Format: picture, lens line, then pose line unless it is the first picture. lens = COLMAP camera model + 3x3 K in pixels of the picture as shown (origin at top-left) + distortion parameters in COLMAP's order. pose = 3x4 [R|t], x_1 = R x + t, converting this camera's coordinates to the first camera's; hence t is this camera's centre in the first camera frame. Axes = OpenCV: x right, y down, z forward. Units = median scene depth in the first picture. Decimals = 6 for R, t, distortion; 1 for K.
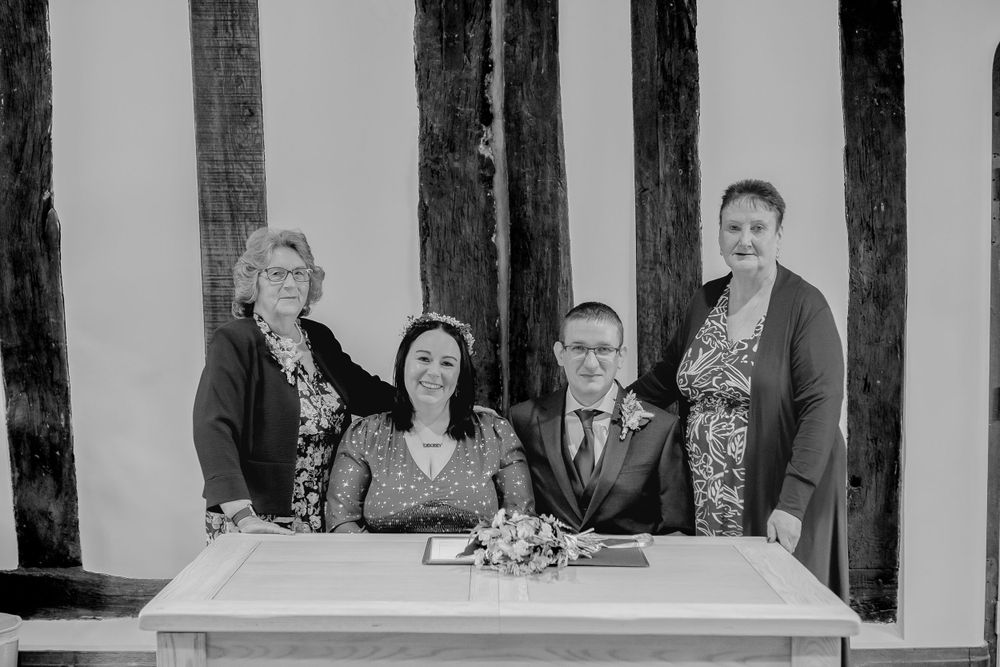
lens RADIAL K [[1485.5, 0, 522.9], [0, 1485.5, 339.6], [0, 0, 1]] dist [0.046595, 0.000000]
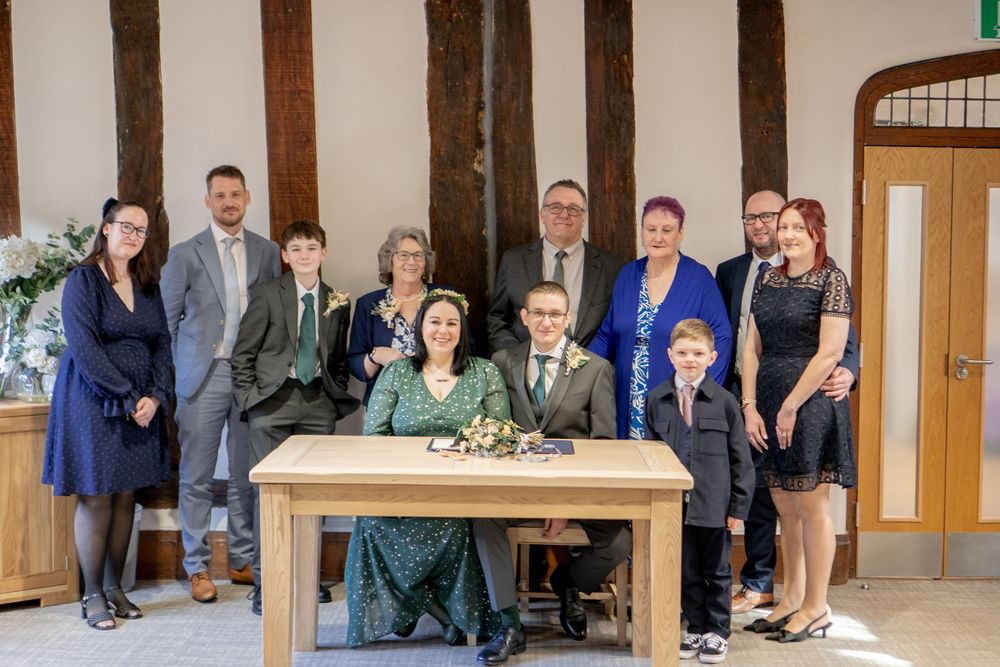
lens RADIAL K [[1485.5, 0, 505.6], [0, 1485.5, 329.6], [0, 0, 1]] dist [0.046595, 0.000000]
pose [[0.999674, 0.005305, -0.024960, 0.034471], [-0.004862, 0.999830, 0.017787, -0.003213], [0.025050, -0.017660, 0.999530, -0.365698]]
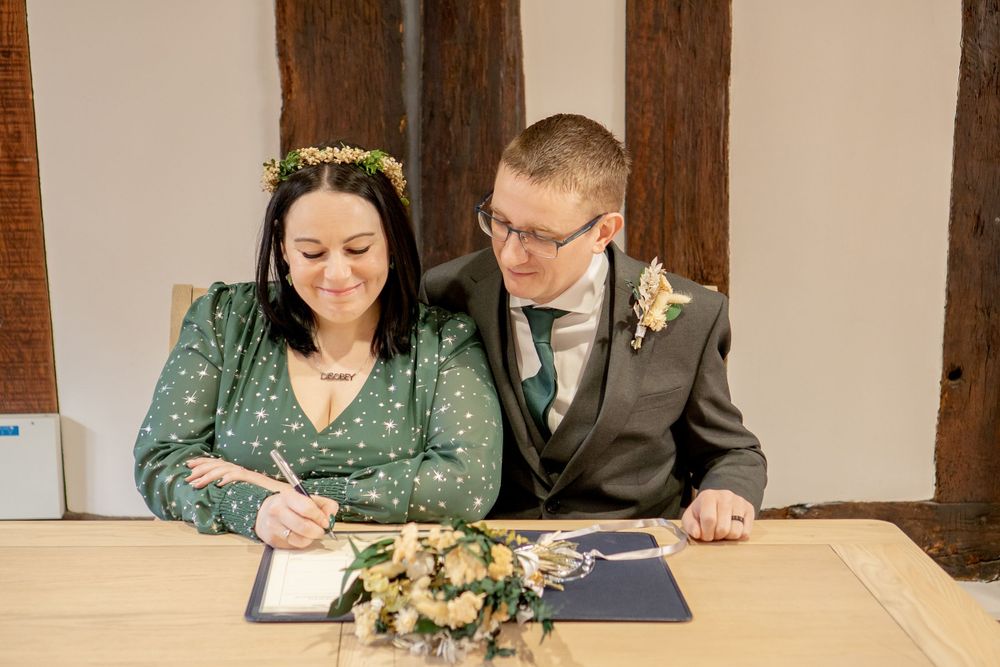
lens RADIAL K [[1485.5, 0, 499.9], [0, 1485.5, 325.6], [0, 0, 1]] dist [0.046595, 0.000000]
pose [[0.999076, -0.002647, 0.042905, -0.003320], [-0.002604, 0.992544, 0.121863, -0.004241], [-0.042907, -0.121862, 0.991619, 0.370670]]
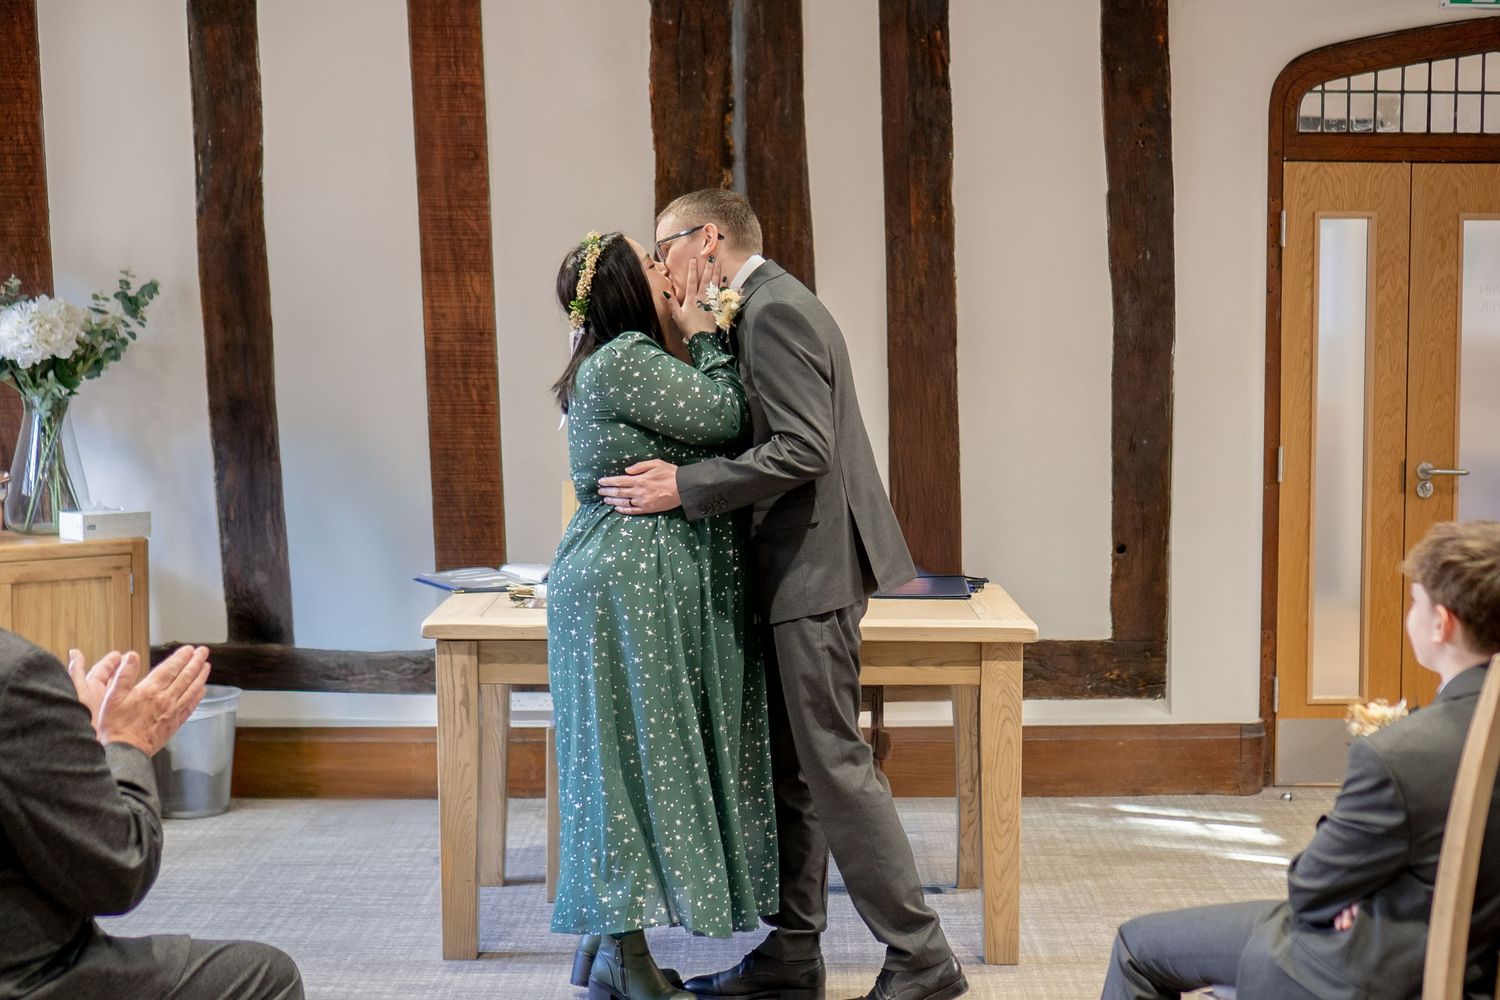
lens RADIAL K [[2228.2, 0, 811.3], [0, 2228.2, 450.1], [0, 0, 1]] dist [0.046595, 0.000000]
pose [[0.999999, -0.000797, -0.001154, 0.030377], [0.000824, 0.999705, 0.024289, -0.000581], [0.001134, -0.024290, 0.999704, -0.410758]]
